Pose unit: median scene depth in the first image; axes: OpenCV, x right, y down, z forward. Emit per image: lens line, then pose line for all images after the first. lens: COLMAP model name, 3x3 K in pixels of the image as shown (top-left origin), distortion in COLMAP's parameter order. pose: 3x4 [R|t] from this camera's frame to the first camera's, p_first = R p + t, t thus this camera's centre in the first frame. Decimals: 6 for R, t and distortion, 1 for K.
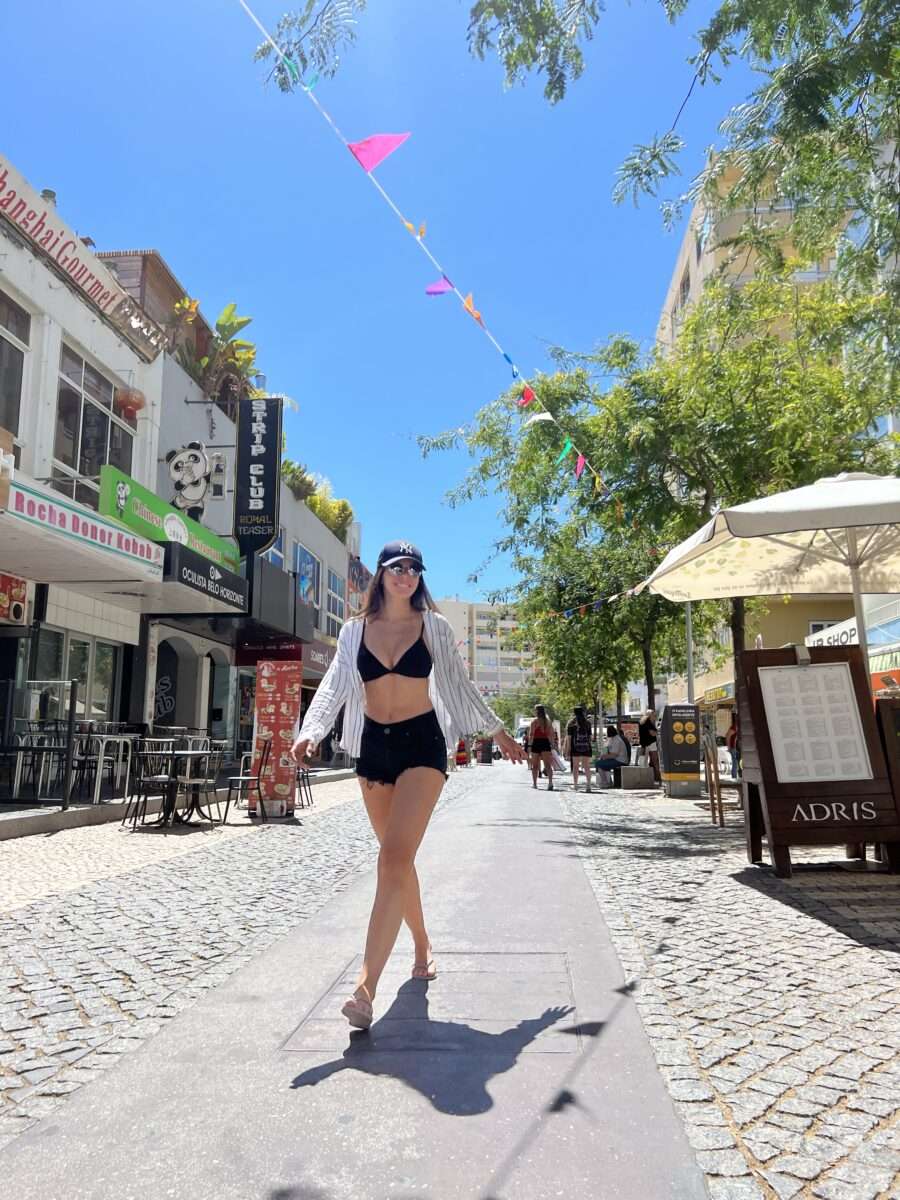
lens RADIAL K [[903.3, 0, 449.4], [0, 903.3, 597.6], [0, 0, 1]] dist [-0.003129, 0.001411]
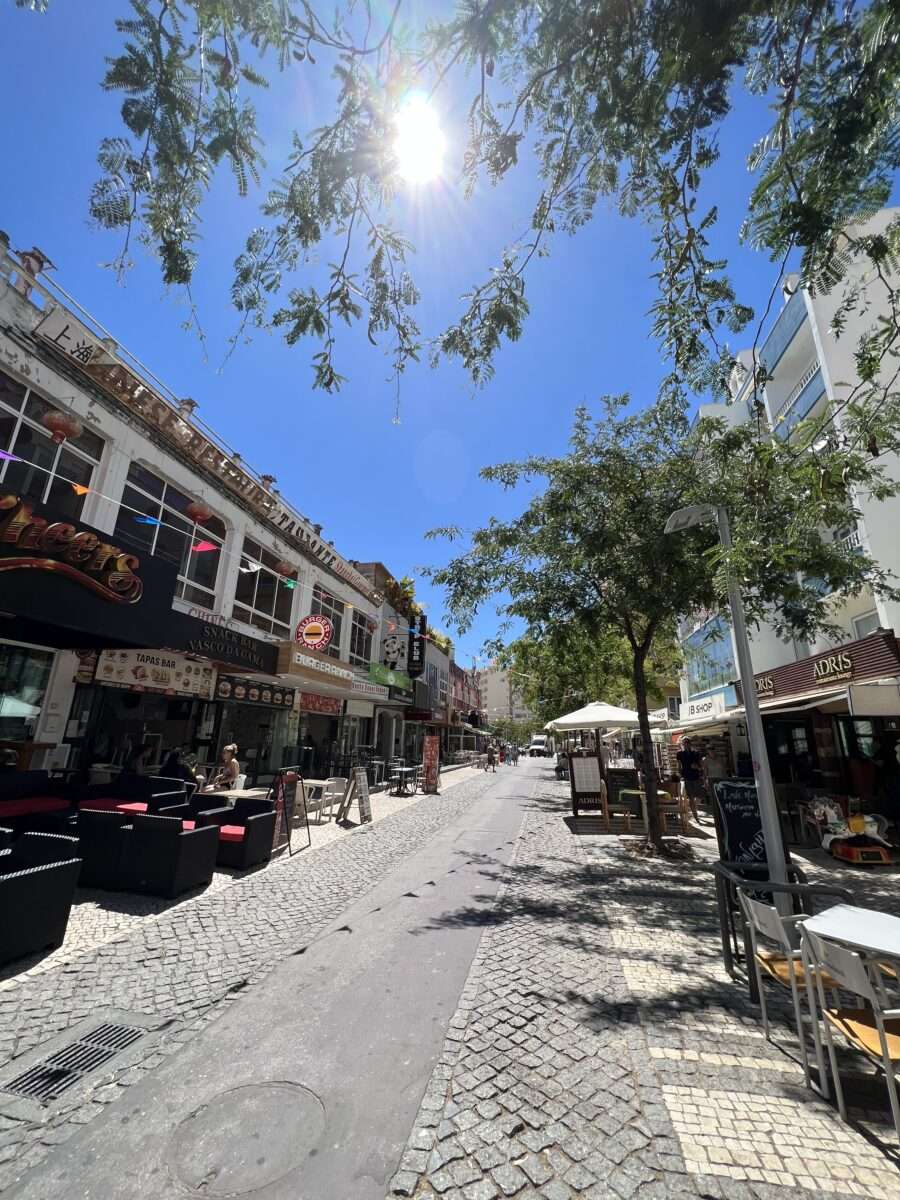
lens RADIAL K [[481.6, 0, 450.4], [0, 481.6, 600.8], [0, 0, 1]] dist [-0.000014, 0.000001]
pose [[0.994910, -0.001349, -0.100761, 0.019903], [-0.010366, 0.993236, -0.115646, -0.117327], [0.100235, 0.116102, 0.988167, -0.376736]]
